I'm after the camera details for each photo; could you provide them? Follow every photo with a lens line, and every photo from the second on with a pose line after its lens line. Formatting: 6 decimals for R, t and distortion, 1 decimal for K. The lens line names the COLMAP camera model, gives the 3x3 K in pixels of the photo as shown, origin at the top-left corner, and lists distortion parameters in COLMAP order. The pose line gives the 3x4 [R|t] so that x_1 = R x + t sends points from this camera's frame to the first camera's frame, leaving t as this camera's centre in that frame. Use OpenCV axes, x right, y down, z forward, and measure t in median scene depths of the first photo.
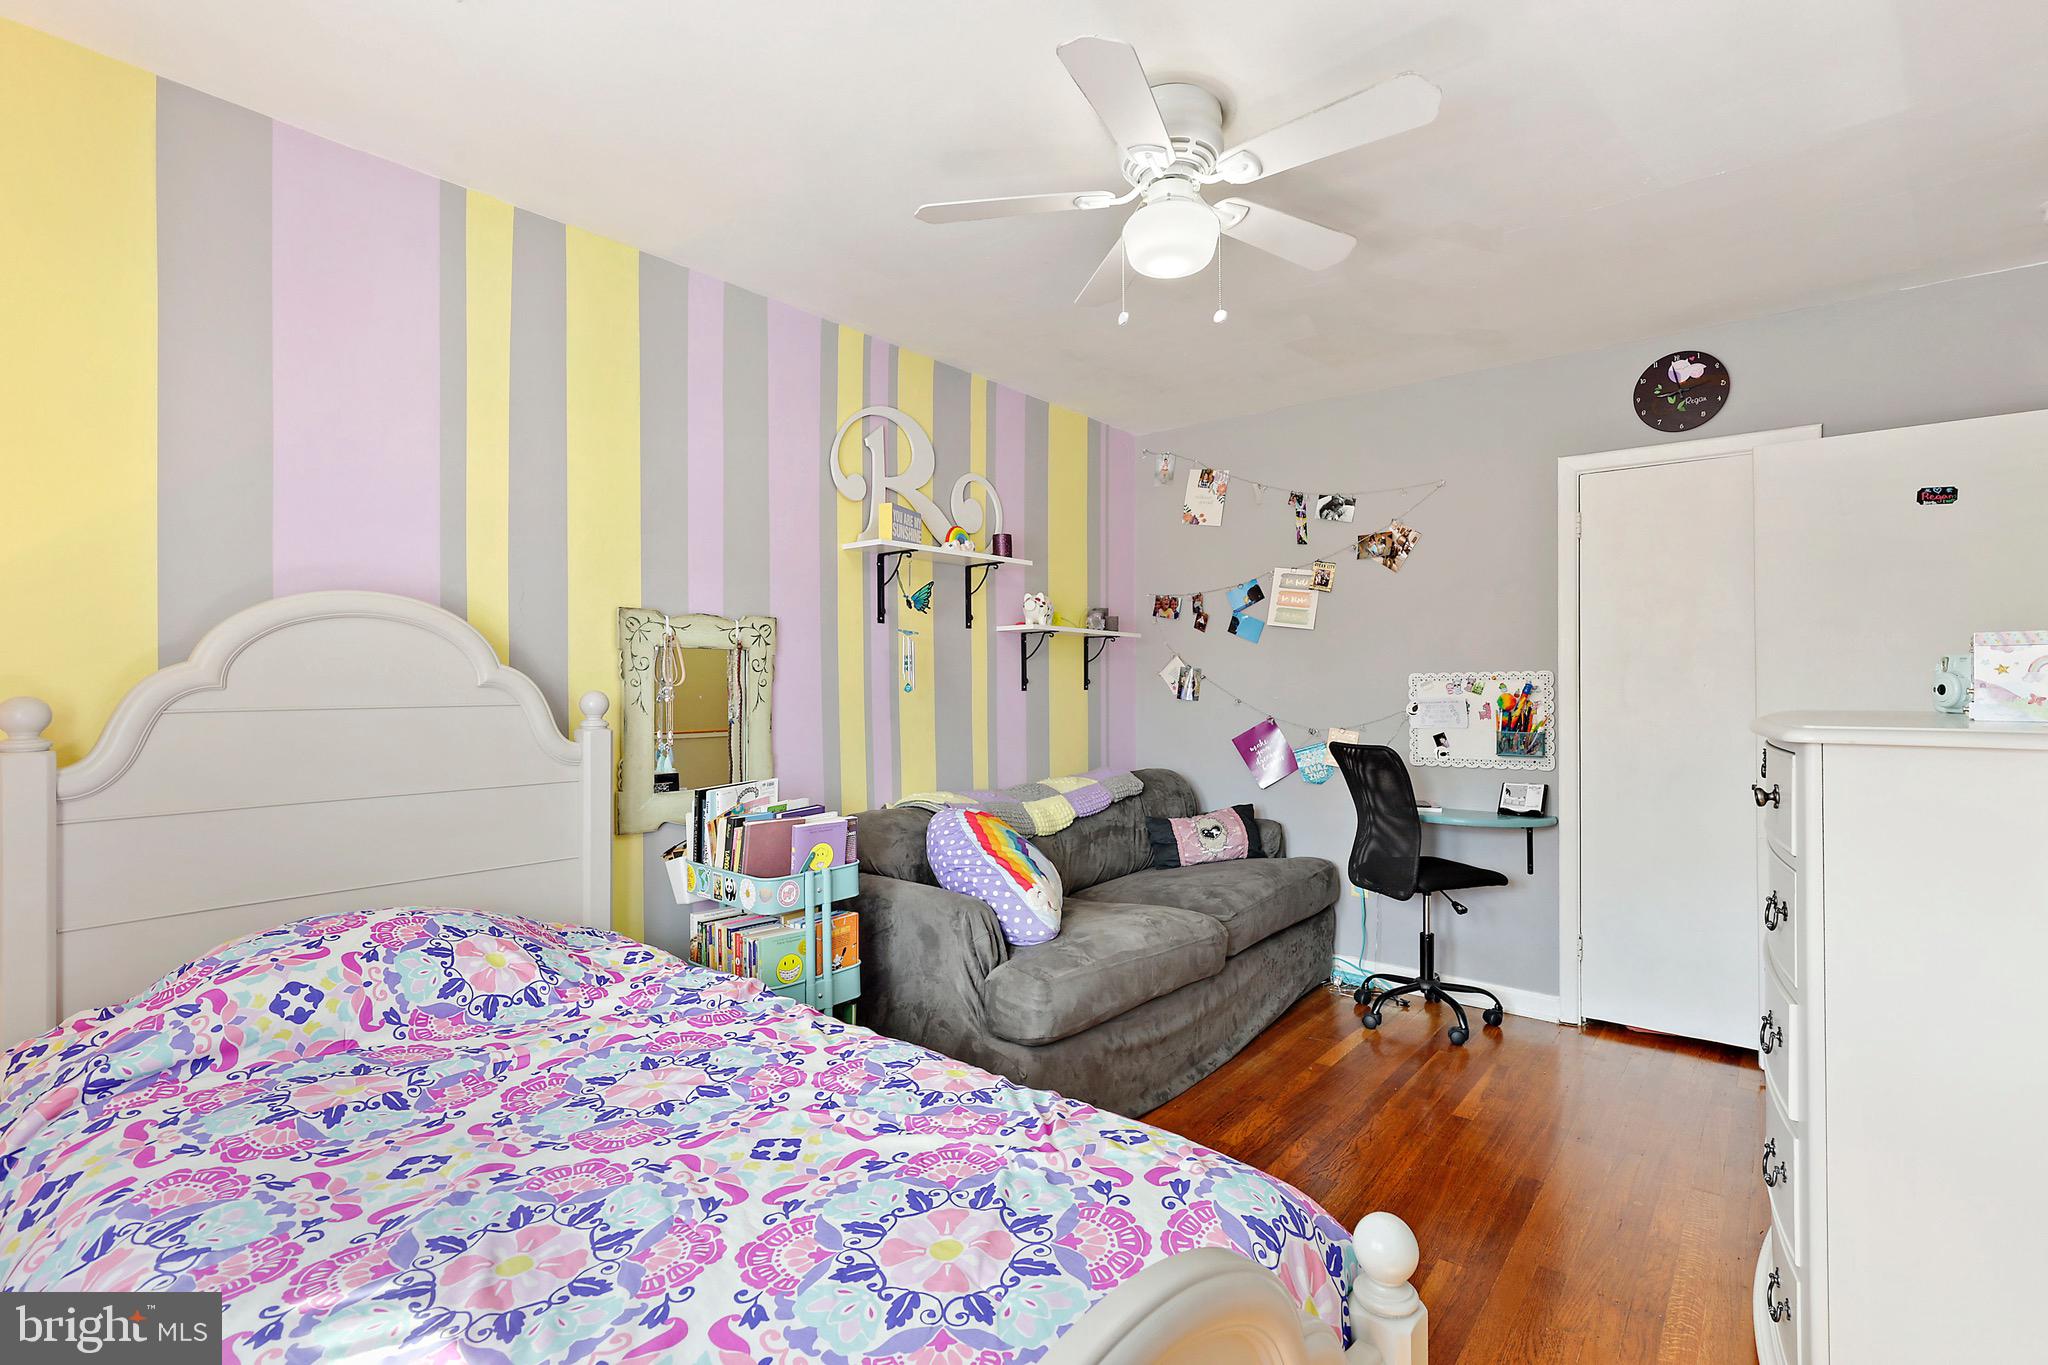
lens RADIAL K [[948.0, 0, 1025.9], [0, 948.0, 687.5], [0, 0, 1]] dist [-0.012655, 0.005461]
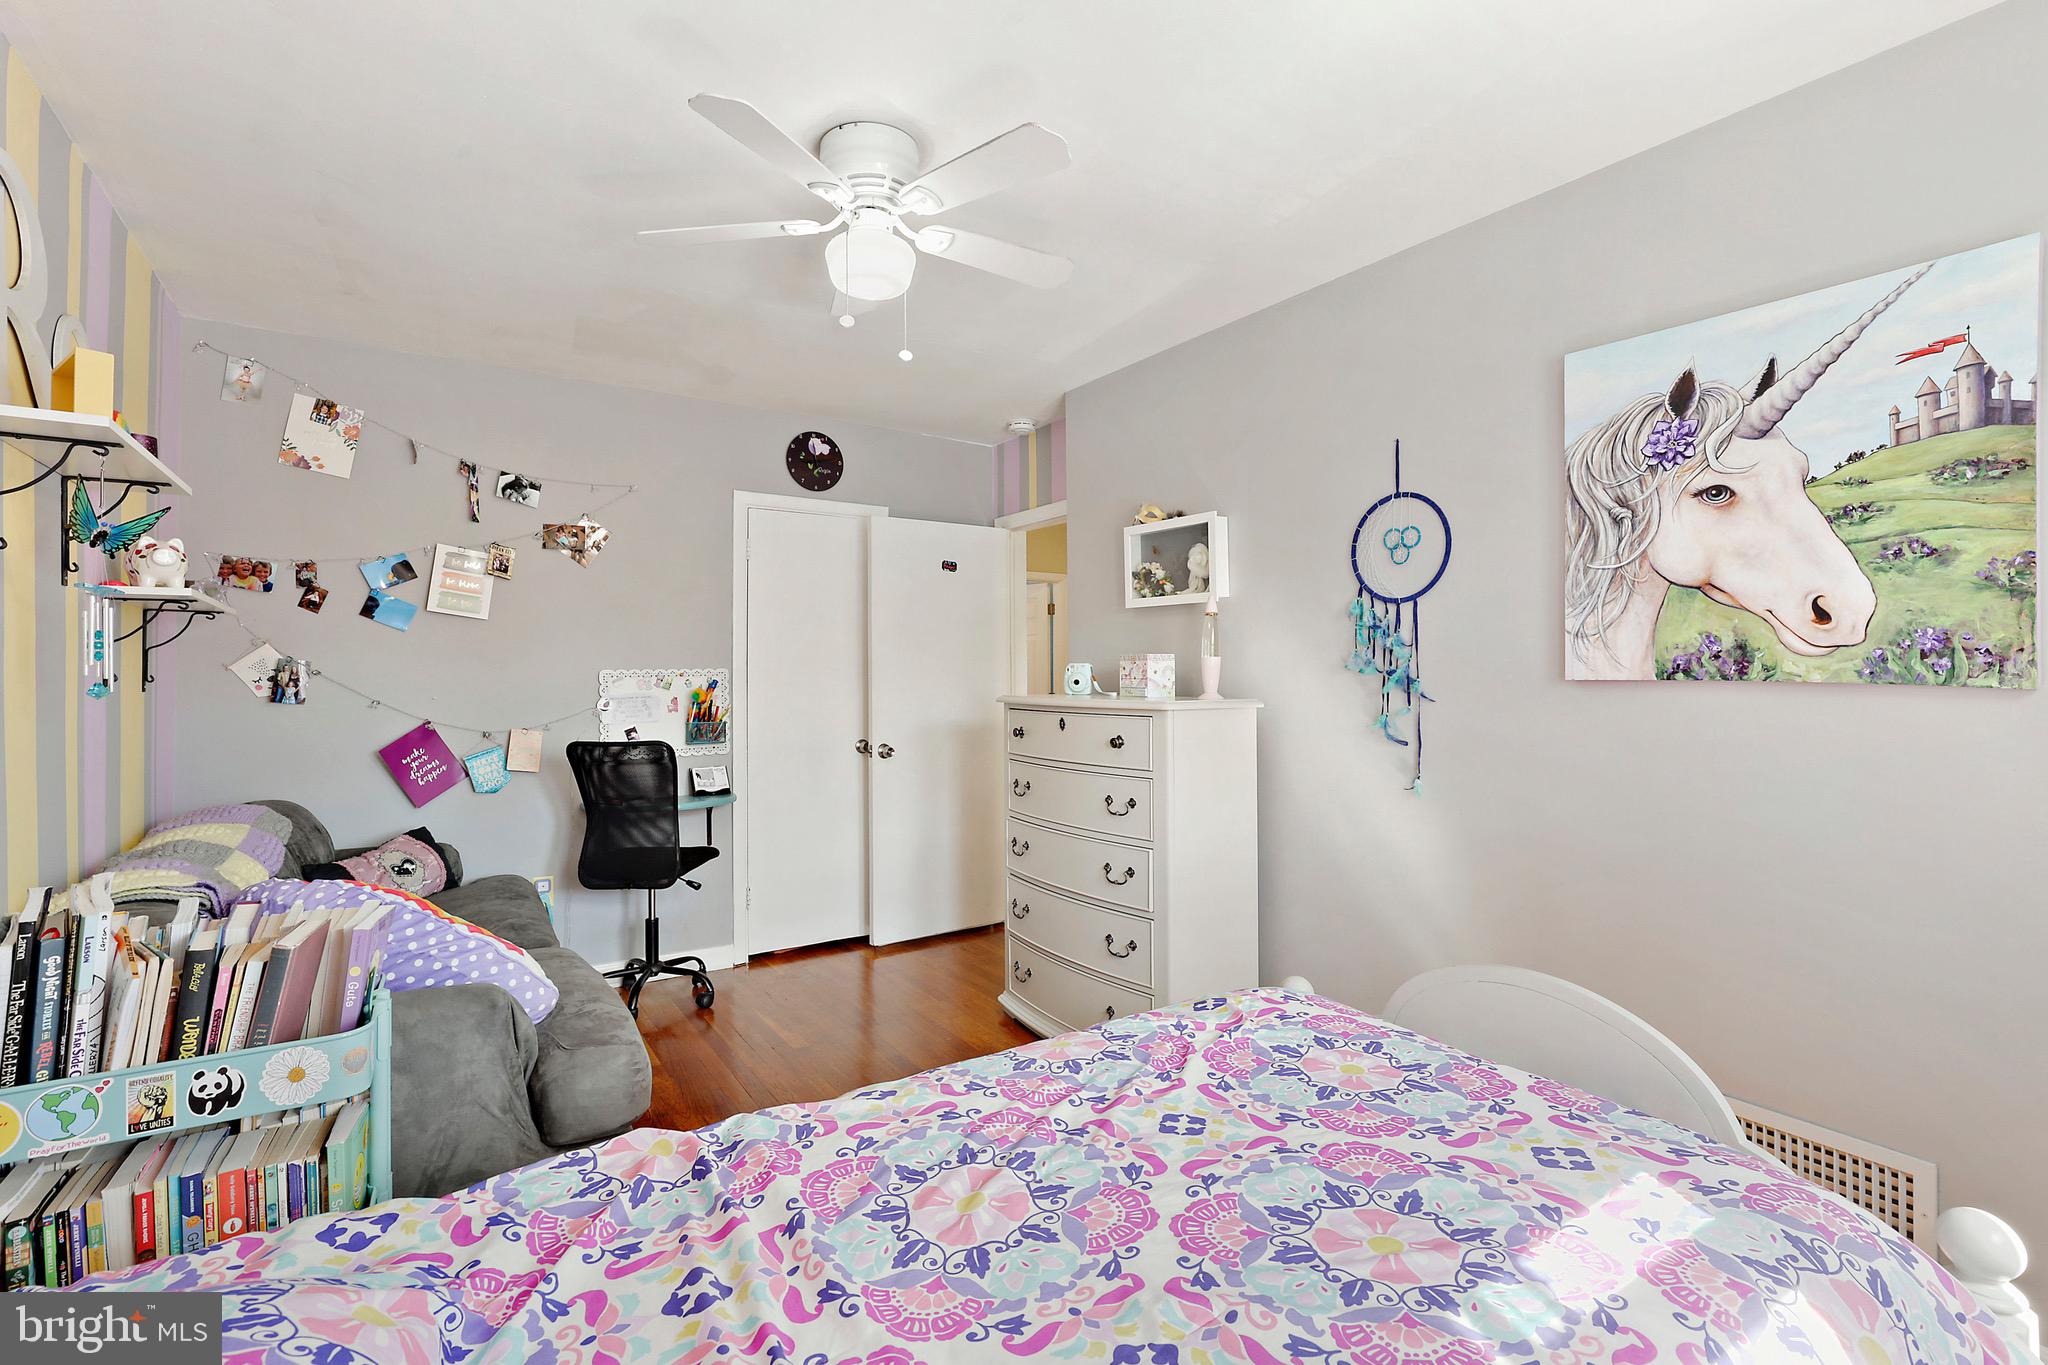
lens RADIAL K [[948.0, 0, 1027.1], [0, 948.0, 667.4], [0, 0, 1]] dist [-0.012655, 0.005461]
pose [[0.284335, 0.009554, 0.958678, -0.472624], [0.006844, 0.999905, -0.011995, -0.002726], [-0.958701, 0.009972, 0.284242, 0.308033]]
